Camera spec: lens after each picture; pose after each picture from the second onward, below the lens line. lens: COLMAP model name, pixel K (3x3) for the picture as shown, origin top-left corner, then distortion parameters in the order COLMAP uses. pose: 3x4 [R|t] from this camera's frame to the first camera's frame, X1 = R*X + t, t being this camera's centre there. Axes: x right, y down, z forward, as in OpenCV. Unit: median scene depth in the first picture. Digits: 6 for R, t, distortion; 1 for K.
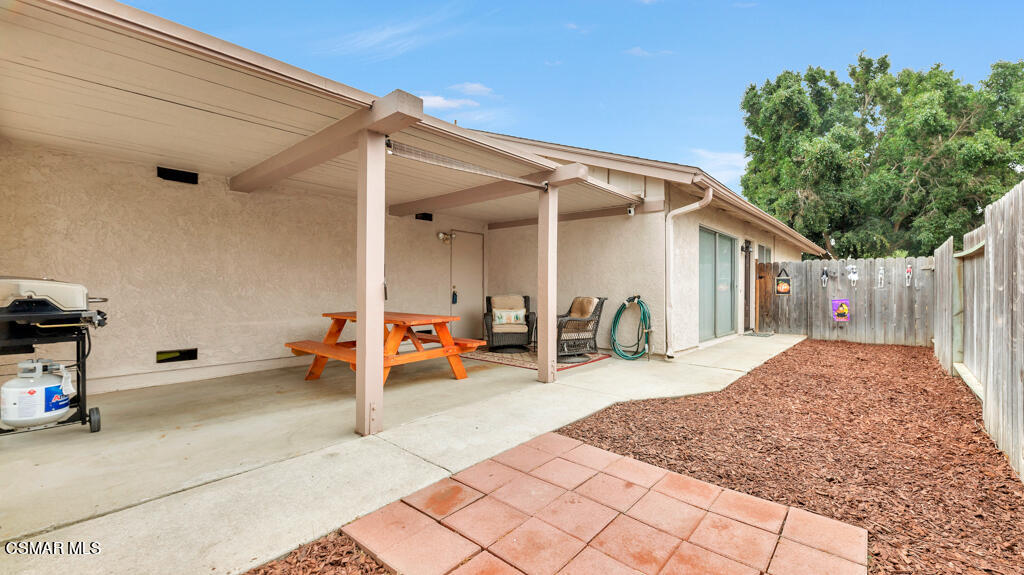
lens RADIAL K [[415.6, 0, 538.0], [0, 415.6, 289.6], [0, 0, 1]] dist [0.006960, -0.001797]
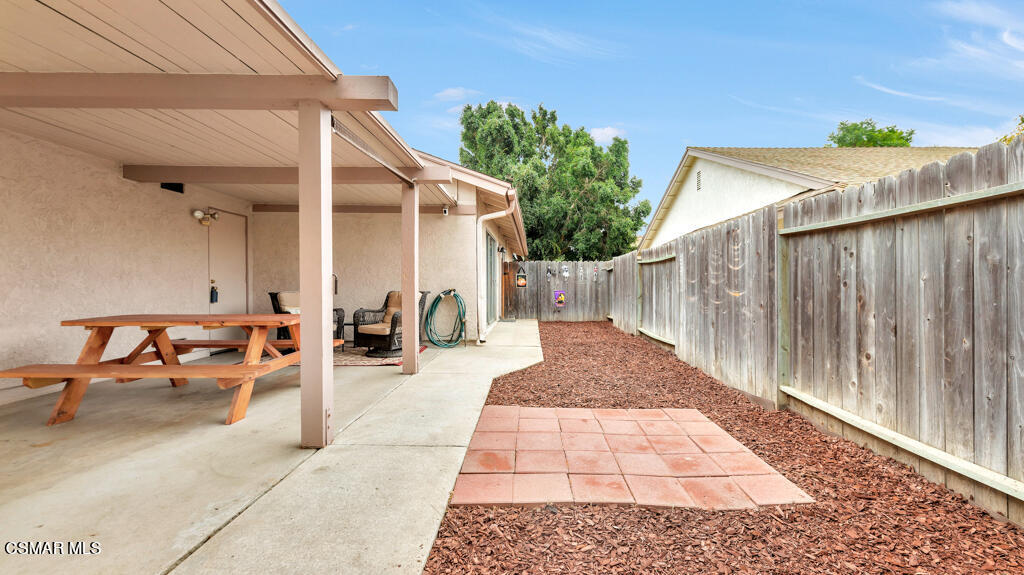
lens RADIAL K [[415.6, 0, 536.3], [0, 415.6, 293.8], [0, 0, 1]] dist [0.006960, -0.001797]
pose [[0.760969, -0.019431, 0.648497, -0.300988], [0.005538, 0.999710, 0.023456, 0.002244], [-0.648764, -0.014258, 0.760856, 0.014643]]
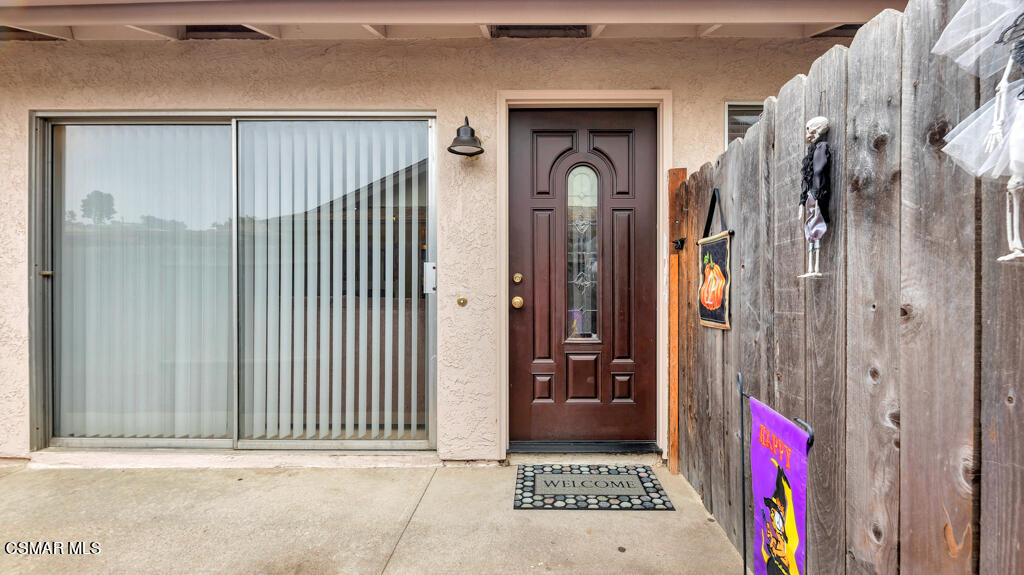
lens RADIAL K [[415.6, 0, 512.9], [0, 415.6, 287.9], [0, 0, 1]] dist [0.006960, -0.001797]
pose [[0.632262, -0.005889, -0.774732, 1.041055], [0.001893, 0.999980, -0.006057, -0.006063], [0.774752, 0.002363, 0.632261, 1.232346]]
